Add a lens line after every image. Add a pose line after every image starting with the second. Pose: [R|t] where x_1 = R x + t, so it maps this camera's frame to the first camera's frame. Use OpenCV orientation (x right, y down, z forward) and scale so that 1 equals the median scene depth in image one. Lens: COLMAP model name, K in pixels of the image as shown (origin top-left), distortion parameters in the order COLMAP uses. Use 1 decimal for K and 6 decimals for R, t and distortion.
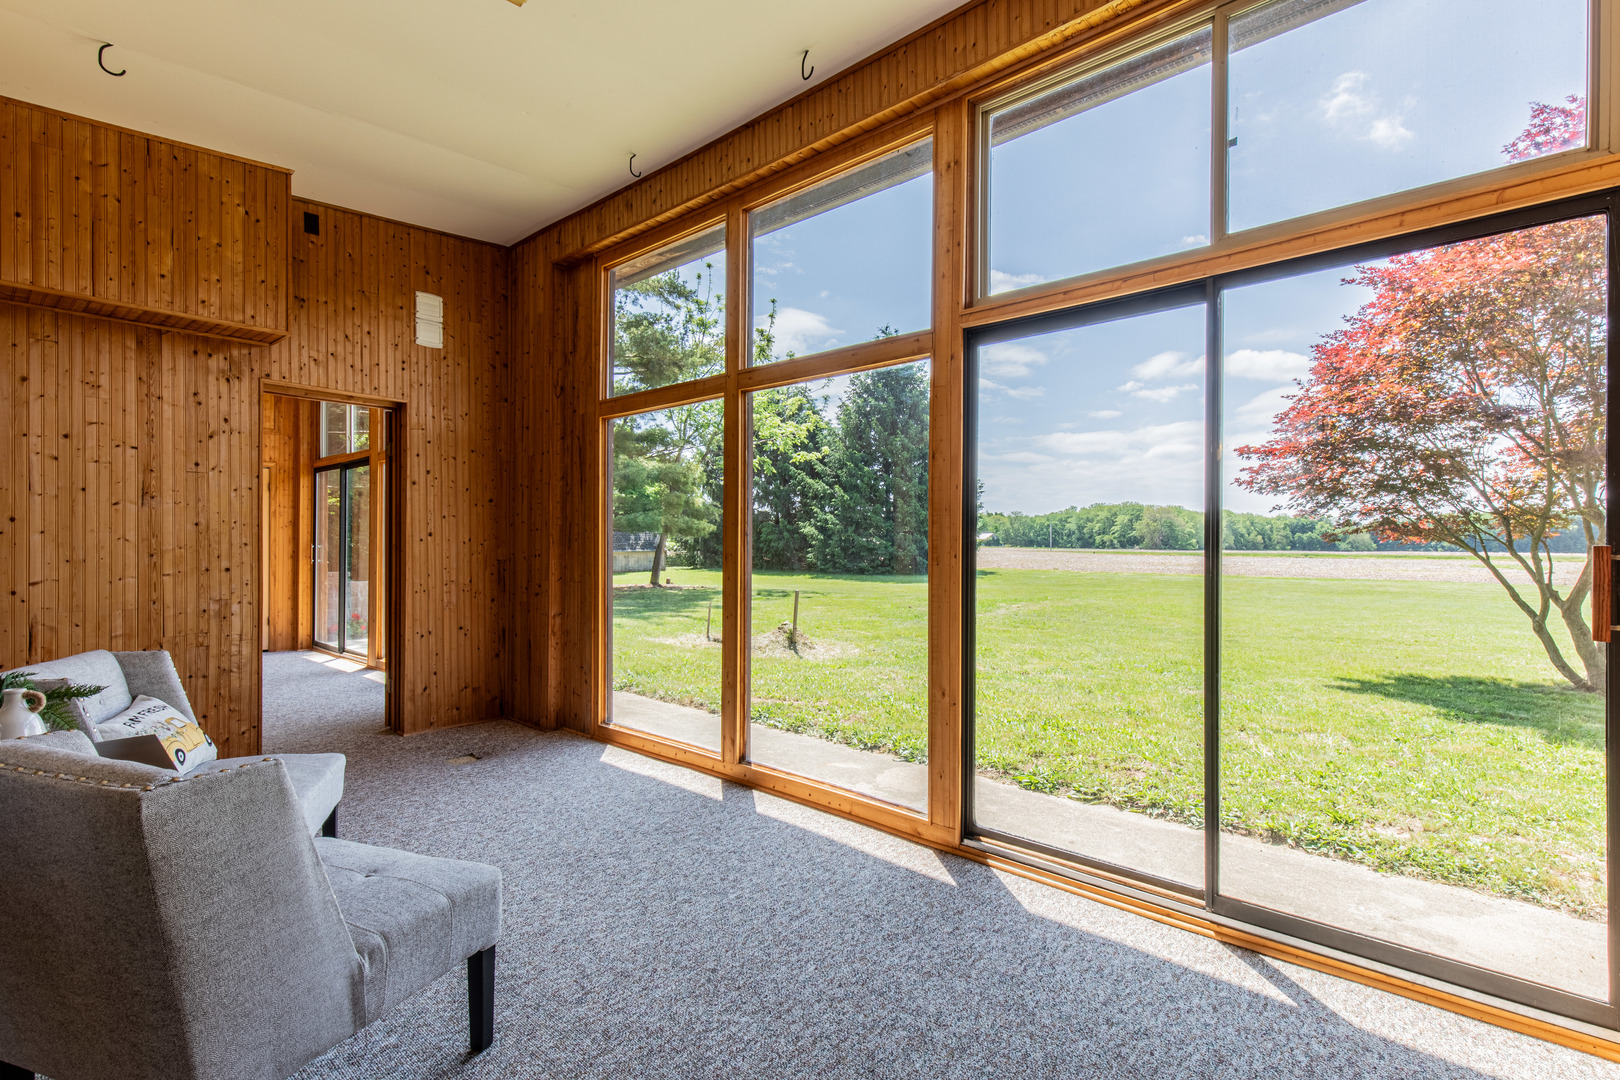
lens RADIAL K [[732.2, 0, 838.5], [0, 732.2, 540.9], [0, 0, 1]] dist [0.004529, 0.001064]
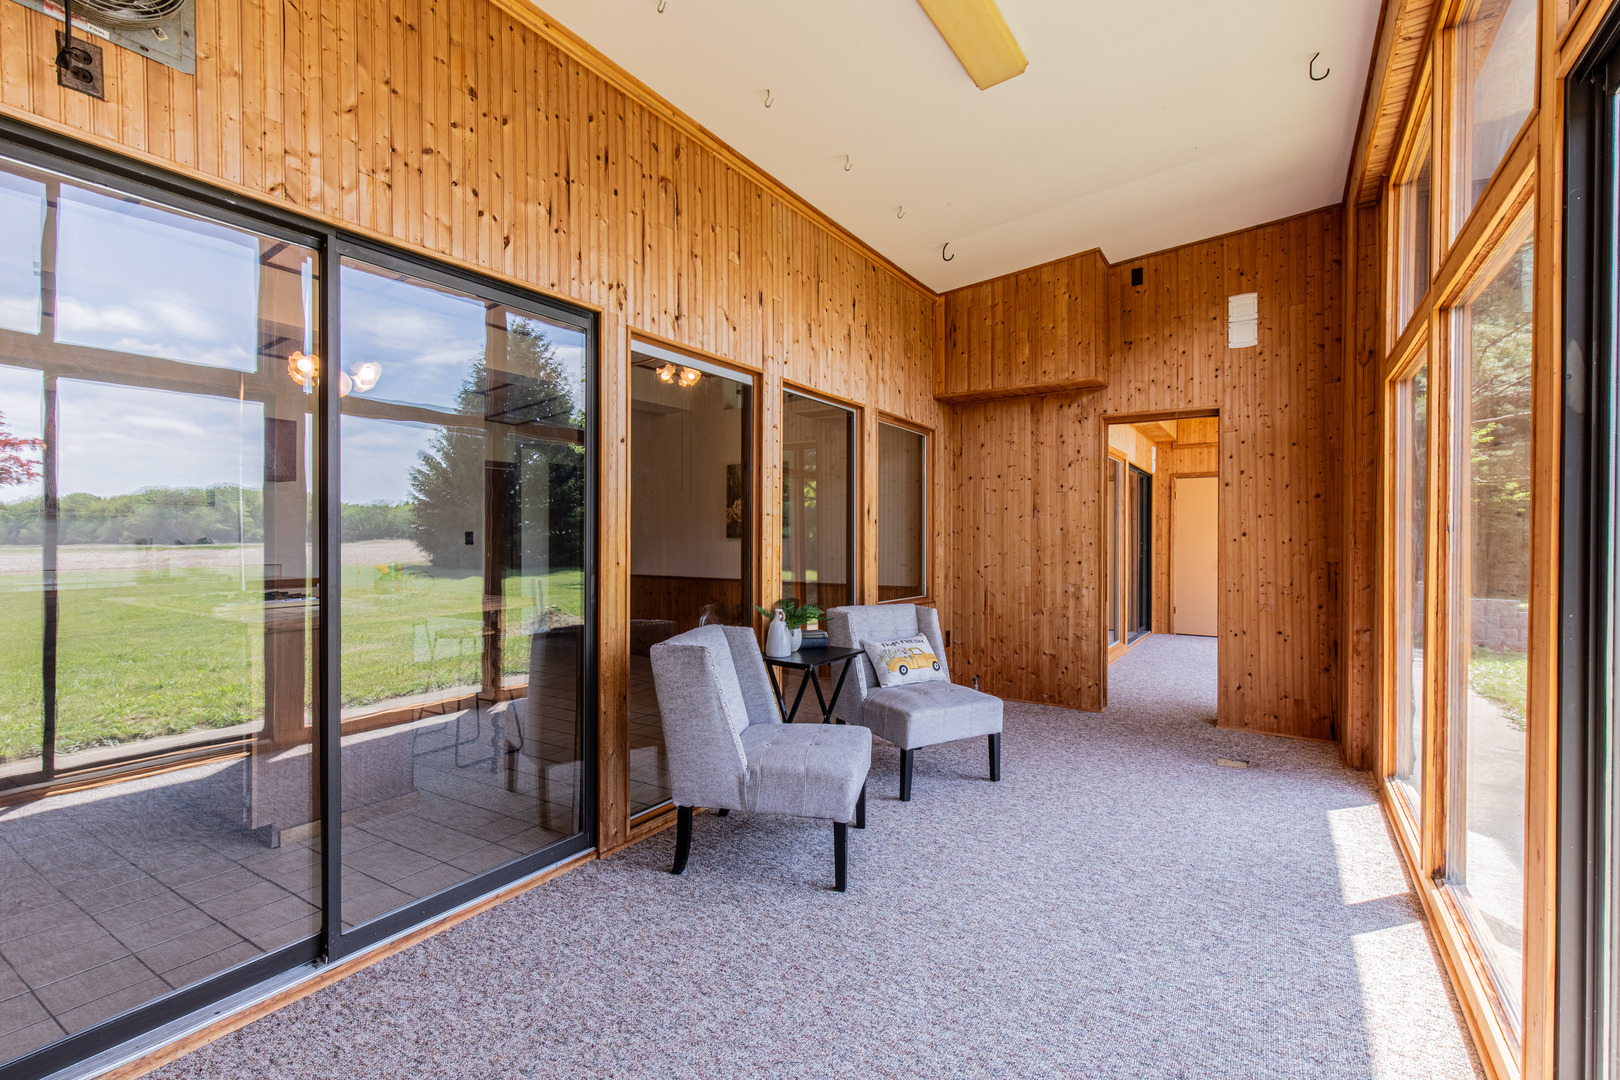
lens RADIAL K [[726.6, 0, 810.0], [0, 726.6, 540.0], [0, 0, 1]] dist [0.000553, -0.000255]
pose [[0.117766, -0.002545, -0.993038, 0.391332], [0.001577, 0.999996, -0.002375, 0.000388], [0.993040, -0.001286, 0.117769, 0.322907]]
